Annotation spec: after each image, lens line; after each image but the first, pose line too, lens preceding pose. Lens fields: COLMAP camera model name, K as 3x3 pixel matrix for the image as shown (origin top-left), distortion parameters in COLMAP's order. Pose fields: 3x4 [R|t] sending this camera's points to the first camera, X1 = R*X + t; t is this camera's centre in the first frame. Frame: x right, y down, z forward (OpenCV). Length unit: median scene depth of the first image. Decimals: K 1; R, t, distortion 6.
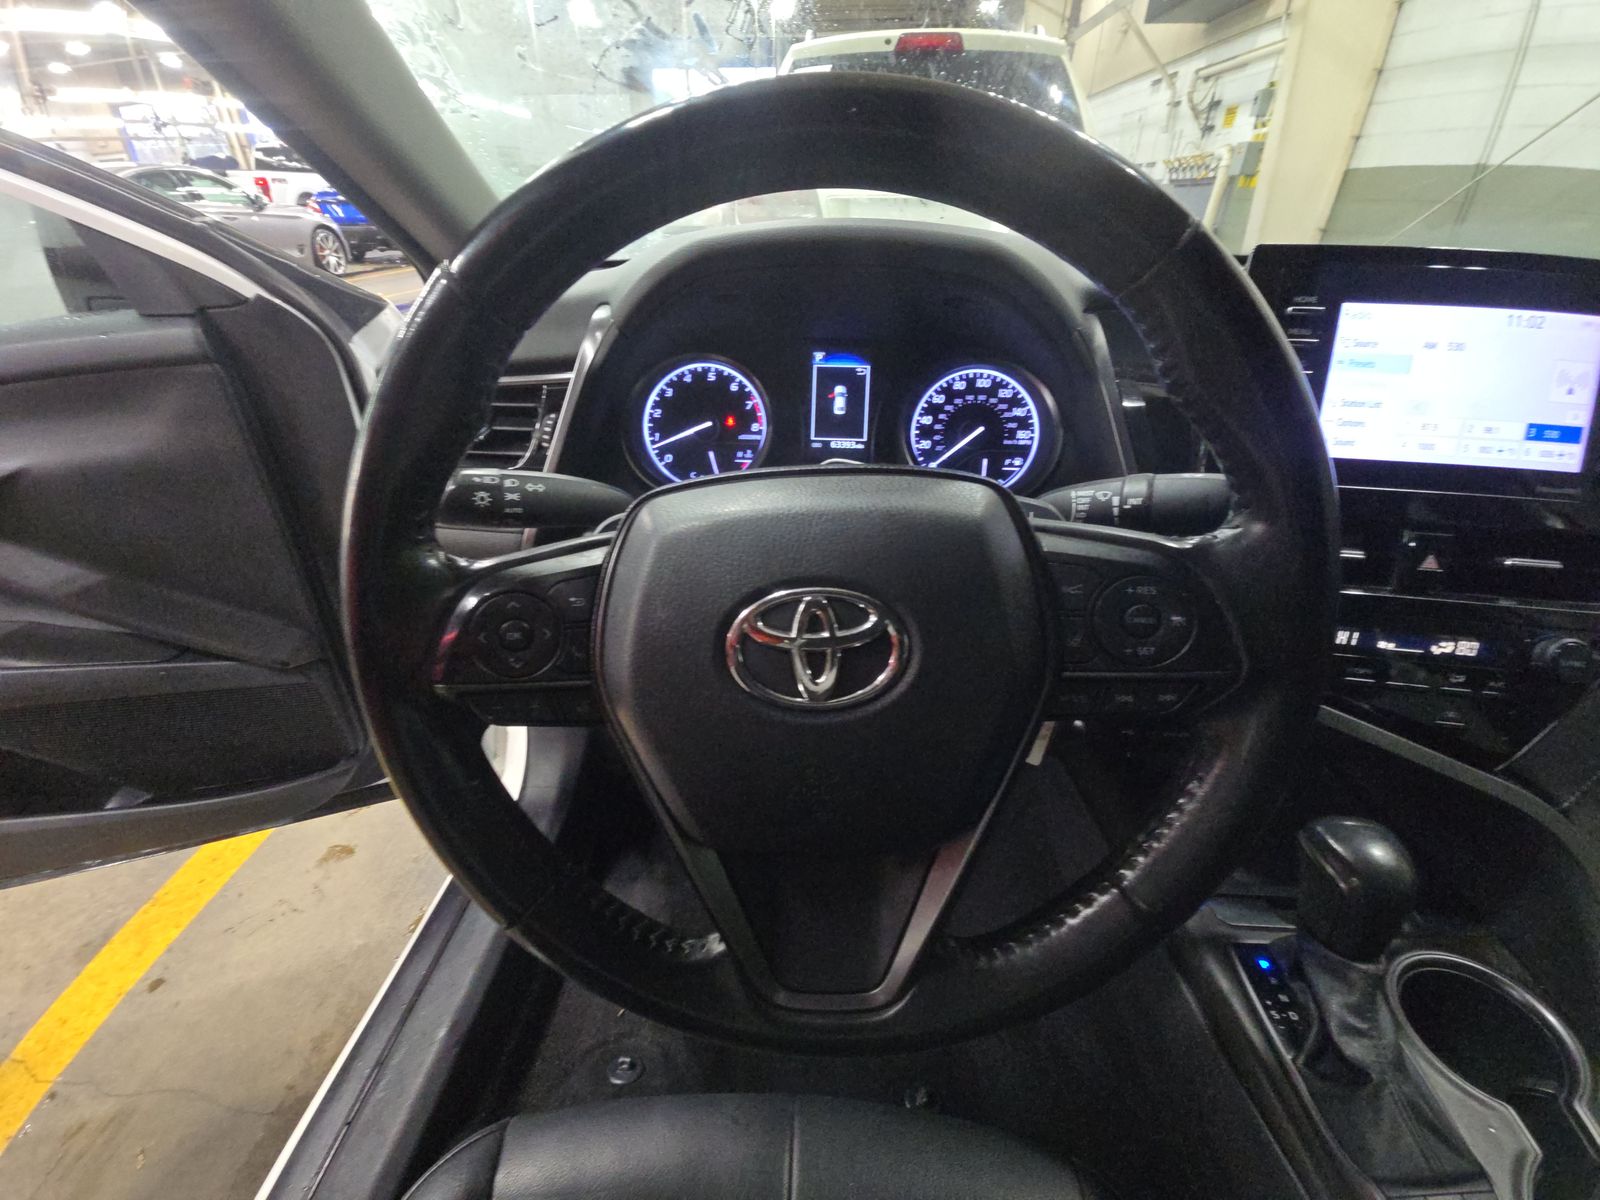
lens RADIAL K [[652.6, 0, 800.0], [0, 652.6, 600.0], [0, 0, 1]] dist [0.000688, -0.000146]
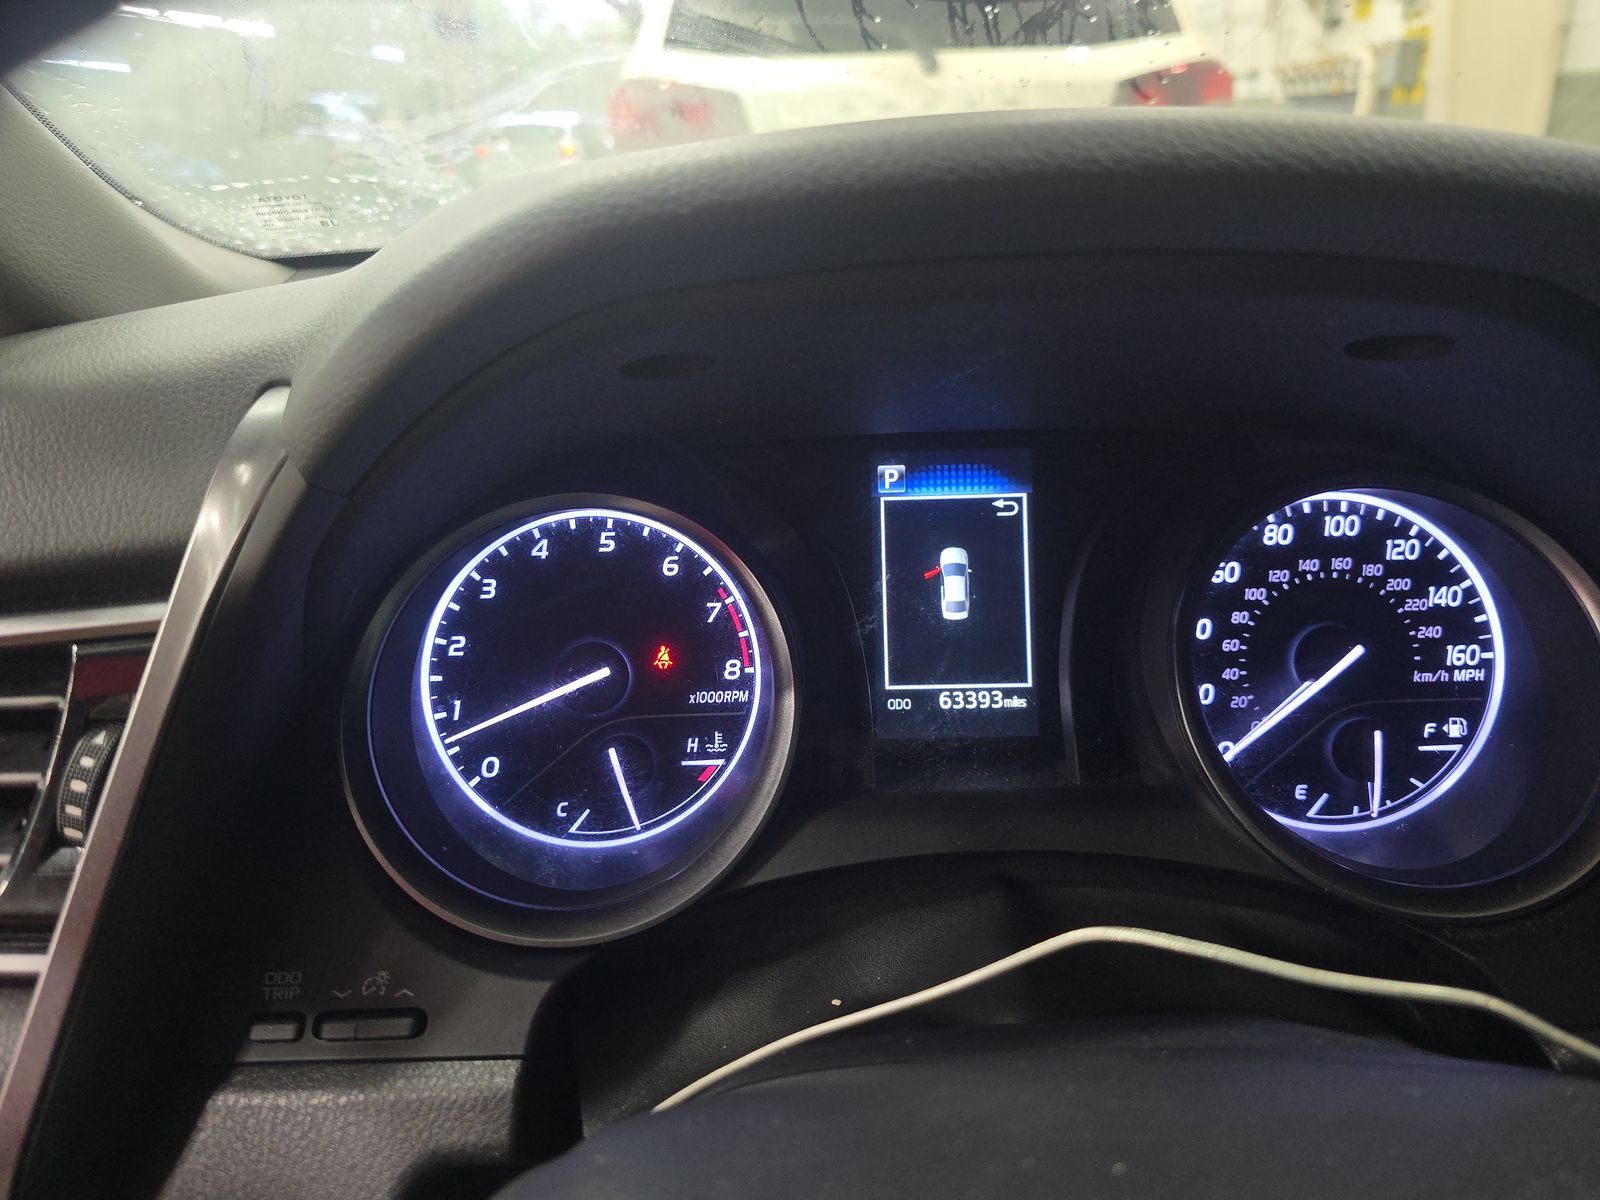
lens RADIAL K [[1118.8, 0, 800.0], [0, 1118.8, 600.0], [0, 0, 1]] dist [0.064562, -0.091583]
pose [[0.996055, -0.055156, 0.069513, -0.072962], [0.065843, 0.984547, -0.162270, -0.201337], [-0.059488, 0.166206, 0.984295, 0.380122]]
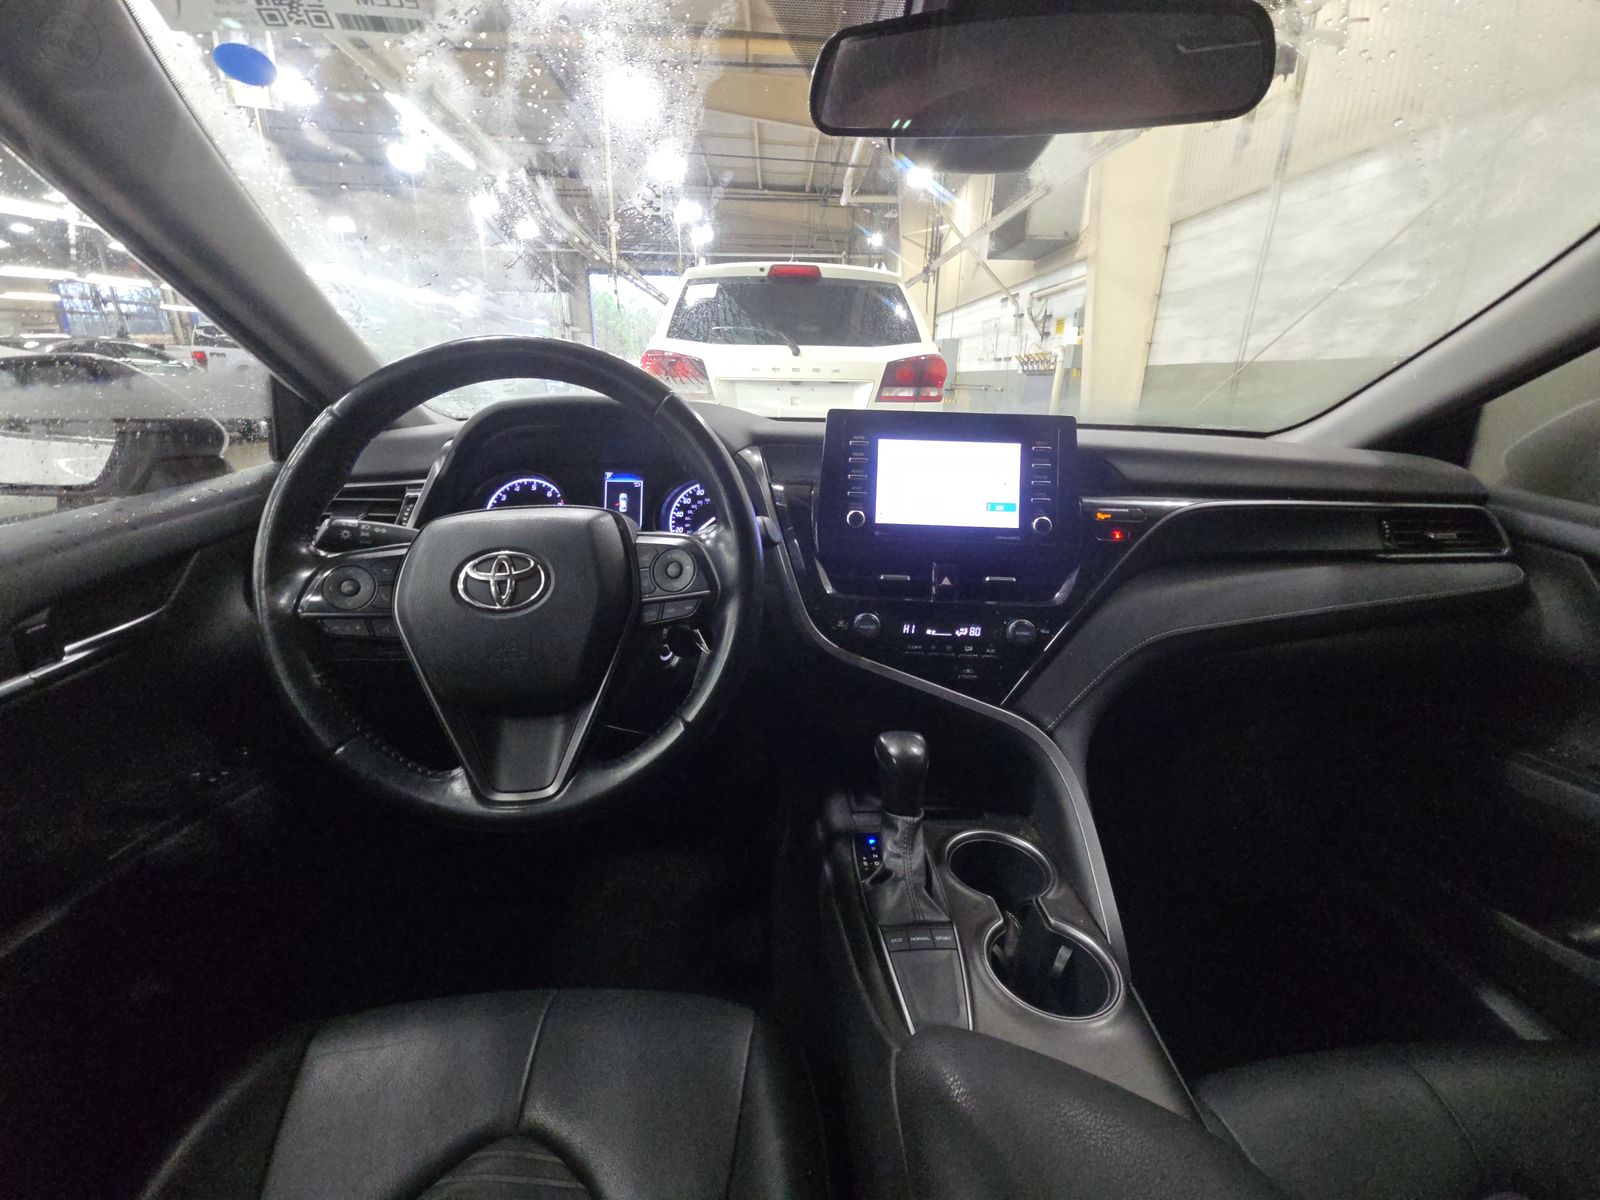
lens RADIAL K [[652.6, 0, 800.0], [0, 652.6, 600.0], [0, 0, 1]] dist [0.000688, -0.000146]
pose [[0.994322, -0.017699, 0.104928, 0.305711], [0.040734, 0.974272, -0.221663, 0.260172], [-0.098305, 0.224679, 0.969462, -0.439311]]
